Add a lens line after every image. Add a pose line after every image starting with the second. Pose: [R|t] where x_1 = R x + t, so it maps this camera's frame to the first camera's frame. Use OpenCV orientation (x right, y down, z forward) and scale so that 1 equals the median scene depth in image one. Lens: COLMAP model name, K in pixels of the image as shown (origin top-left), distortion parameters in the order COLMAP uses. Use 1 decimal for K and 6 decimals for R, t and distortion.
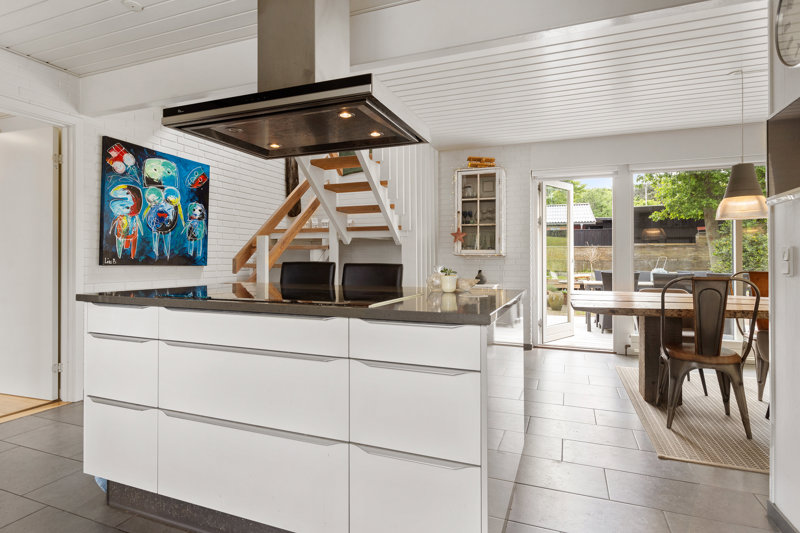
lens RADIAL K [[418.3, 0, 403.2], [0, 418.3, 261.6], [0, 0, 1]] dist [-0.001143, 0.000260]
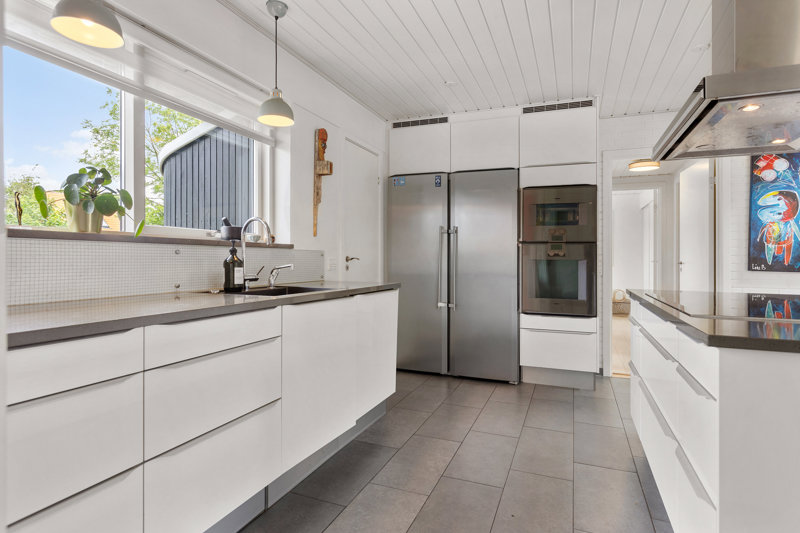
lens RADIAL K [[429.6, 0, 399.8], [0, 429.6, 251.5], [0, 0, 1]] dist [0.000868, 0.000047]
pose [[-0.020850, -0.018190, -0.999617, 0.362027], [-0.017647, 0.999685, -0.017823, -0.005017], [0.999627, 0.017269, -0.021165, 0.119037]]
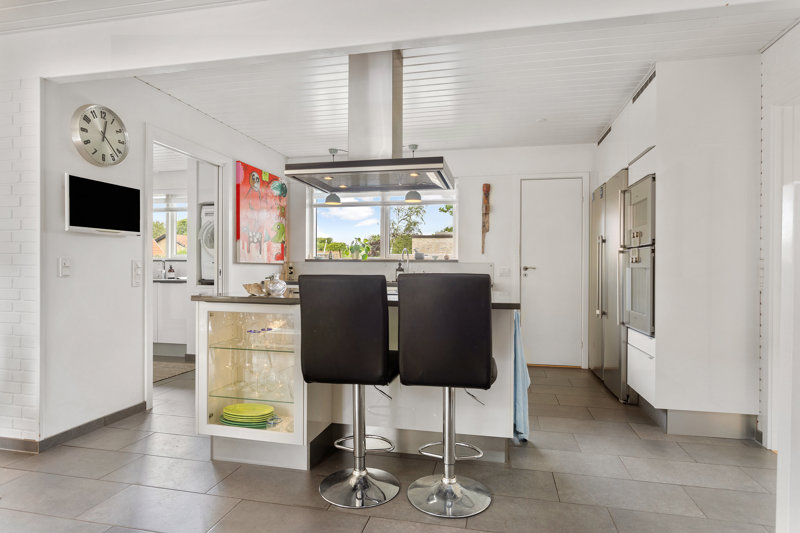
lens RADIAL K [[435.5, 0, 408.2], [0, 435.5, 268.5], [0, 0, 1]] dist [-0.000125, 0.000181]
pose [[-0.987507, -0.008672, -0.157336, -0.056651], [-0.009925, 0.999925, 0.007184, -0.009321], [0.157262, 0.008656, -0.987519, 1.266627]]
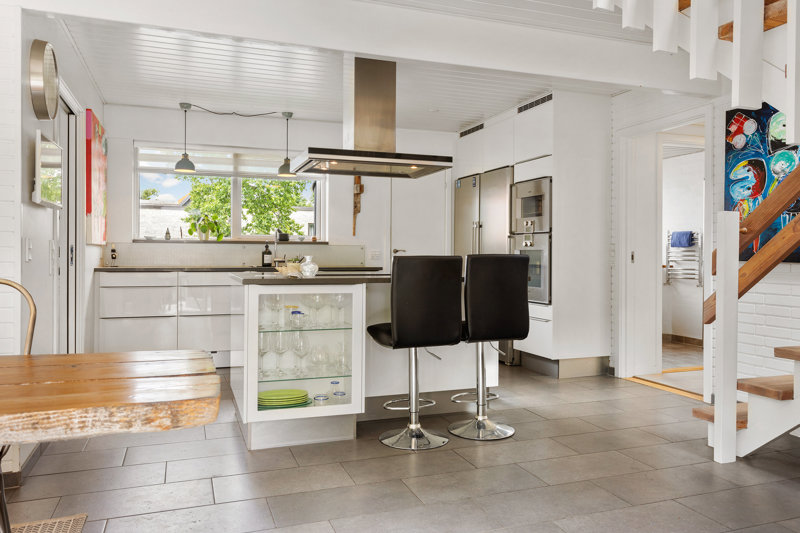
lens RADIAL K [[590.8, 0, 397.1], [0, 590.8, 249.3], [0, 0, 1]] dist [0.035922, 0.001590]
pose [[-0.755659, -0.009728, -0.654893, 0.562285], [-0.010305, 0.999943, -0.002963, -0.003397], [0.654884, 0.004510, -0.755716, 1.365485]]
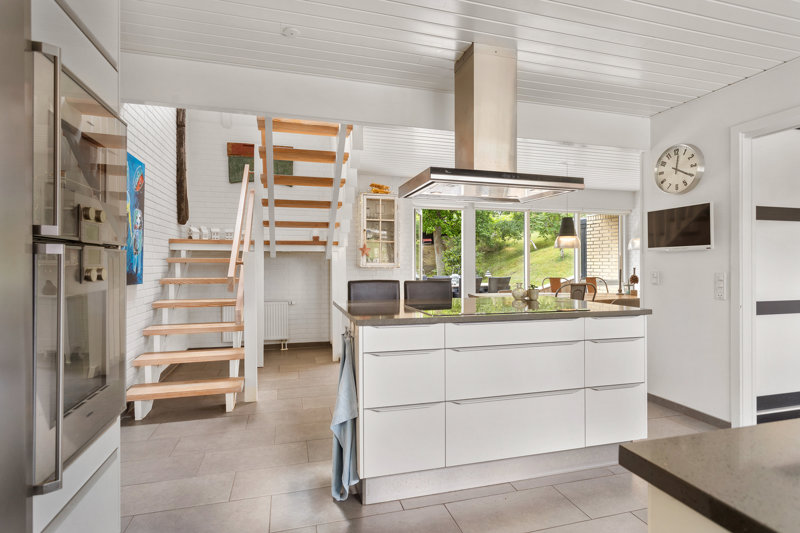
lens RADIAL K [[418.3, 0, 403.2], [0, 418.3, 261.6], [0, 0, 1]] dist [-0.001143, 0.000260]
pose [[0.801097, 0.001085, 0.598533, -0.660671], [0.003127, 0.999977, -0.005999, -0.033478], [-0.598526, 0.006677, 0.801076, 0.016729]]
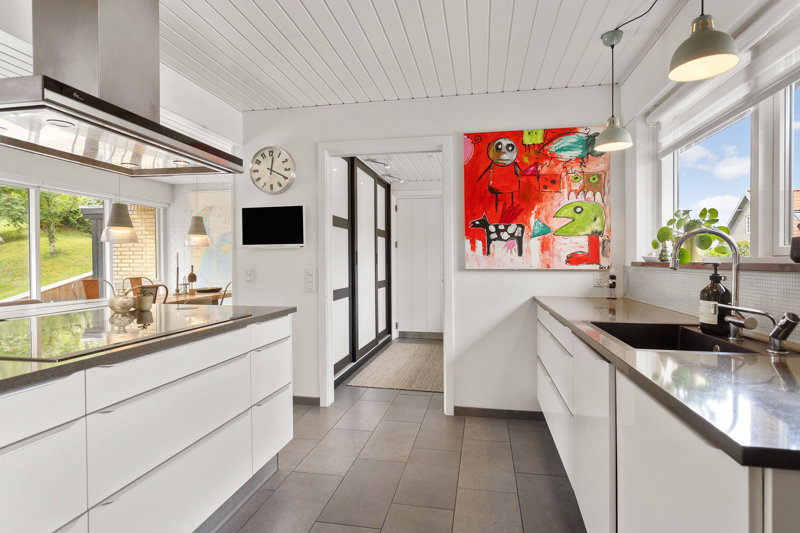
lens RADIAL K [[418.3, 0, 403.2], [0, 418.3, 261.6], [0, 0, 1]] dist [-0.001143, 0.000260]
pose [[-0.178214, -0.004834, 0.983980, -0.624894], [0.006916, 0.999957, 0.006165, -0.034462], [-0.983967, 0.007904, -0.178173, 0.267498]]
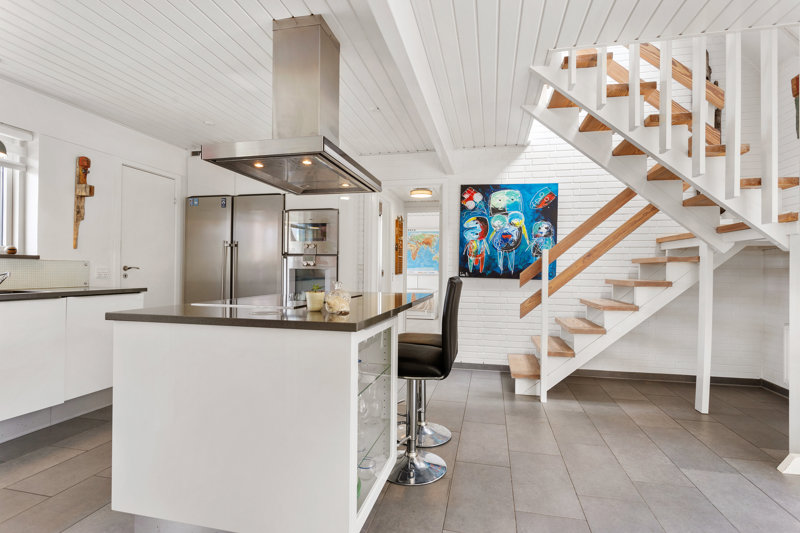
lens RADIAL K [[398.5, 0, 400.0], [0, 398.5, 266.5], [0, 0, 1]] dist [-0.006274, -0.000369]
pose [[0.132971, -0.009412, -0.991075, 0.533182], [-0.016291, 0.999799, -0.011680, -0.007539], [0.990986, 0.017699, 0.132791, 0.571456]]
